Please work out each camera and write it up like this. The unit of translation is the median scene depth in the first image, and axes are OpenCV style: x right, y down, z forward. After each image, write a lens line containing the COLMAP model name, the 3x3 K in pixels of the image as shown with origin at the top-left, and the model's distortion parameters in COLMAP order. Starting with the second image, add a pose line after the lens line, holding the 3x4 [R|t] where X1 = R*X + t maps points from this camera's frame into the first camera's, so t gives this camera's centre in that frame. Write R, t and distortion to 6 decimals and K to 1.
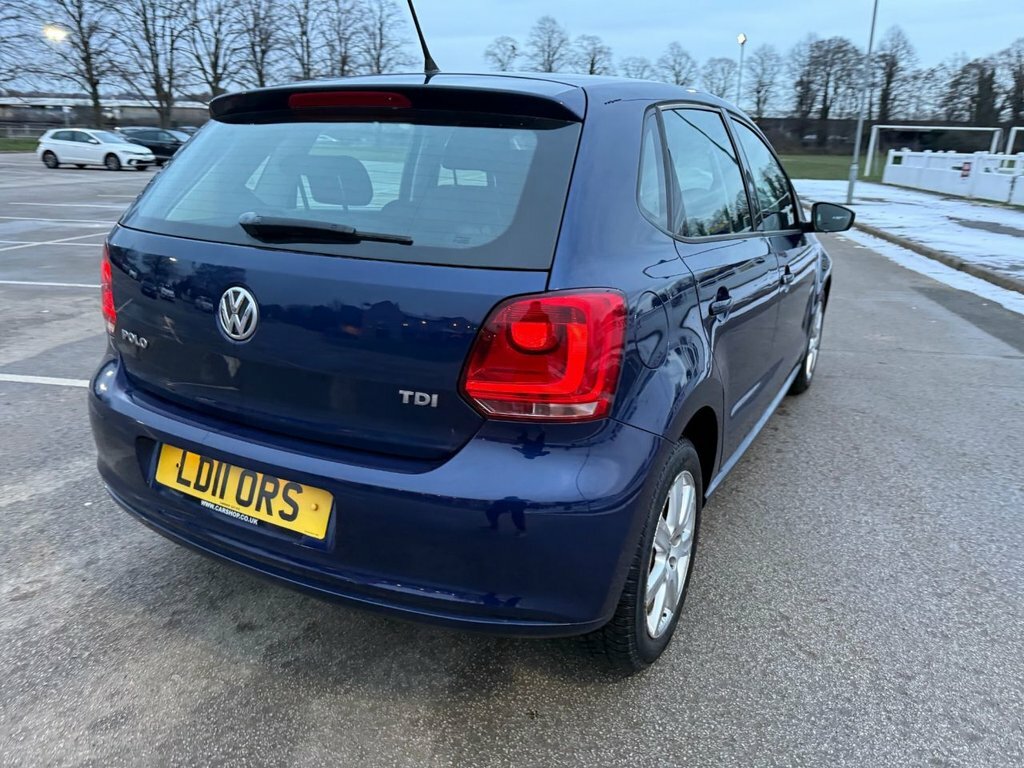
lens RADIAL K [[737.6, 0, 526.5], [0, 737.6, 379.2], [0, 0, 1]] dist [0.017221, -0.020507]
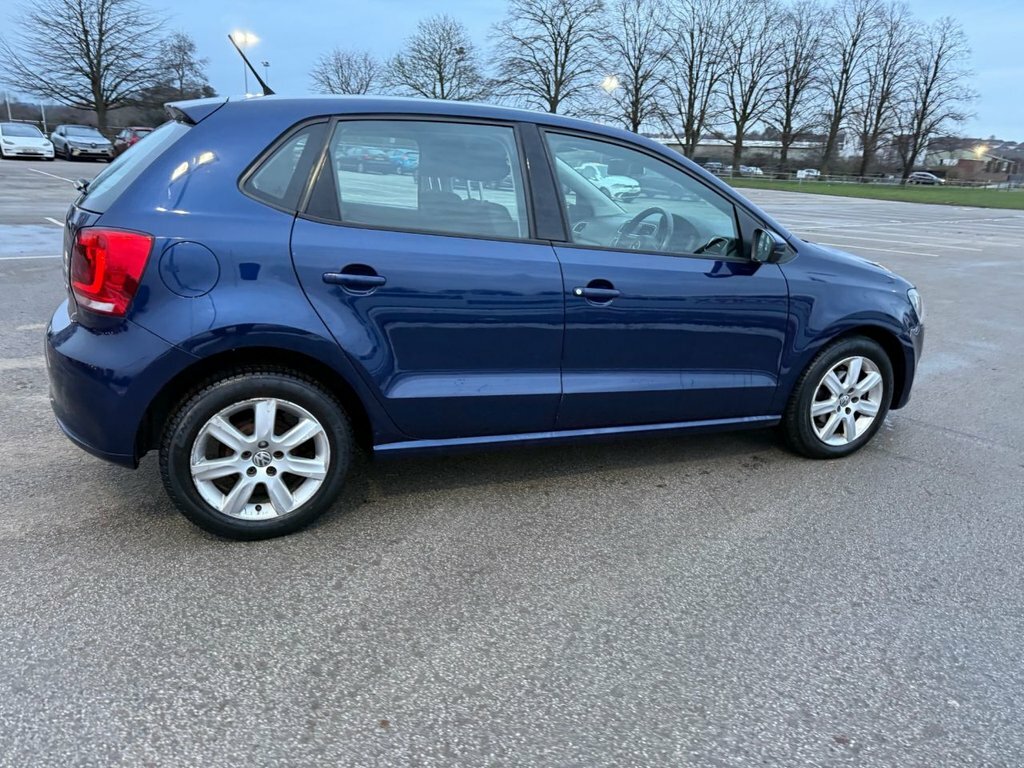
lens RADIAL K [[737.6, 0, 521.9], [0, 737.6, 386.2], [0, 0, 1]] dist [0.017221, -0.020507]
pose [[0.775107, 0.201217, -0.598933, 0.048919], [-0.223947, 0.973885, 0.037365, -0.001446], [0.590811, 0.105168, 0.799927, 0.008712]]
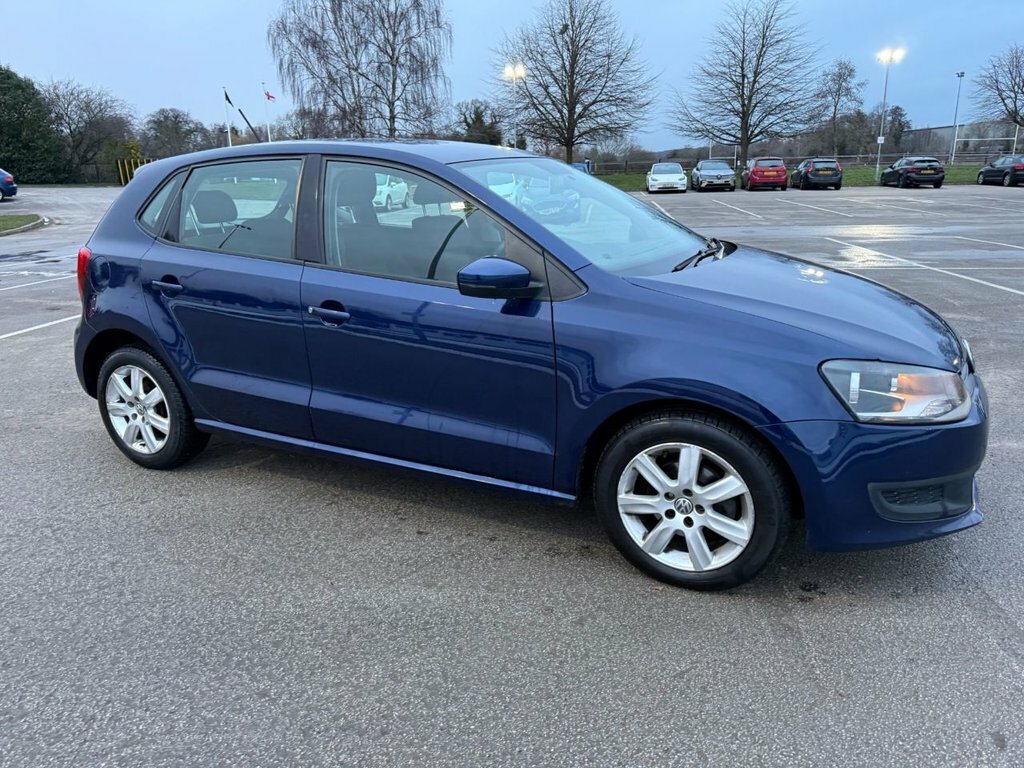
lens RADIAL K [[737.6, 0, 511.6], [0, 737.6, 376.2], [0, 0, 1]] dist [0.017221, -0.020507]
pose [[0.023096, 0.242163, -0.969961, 0.074494], [-0.281415, 0.932563, 0.226126, -0.019445], [0.959308, 0.267739, 0.089686, 0.064485]]
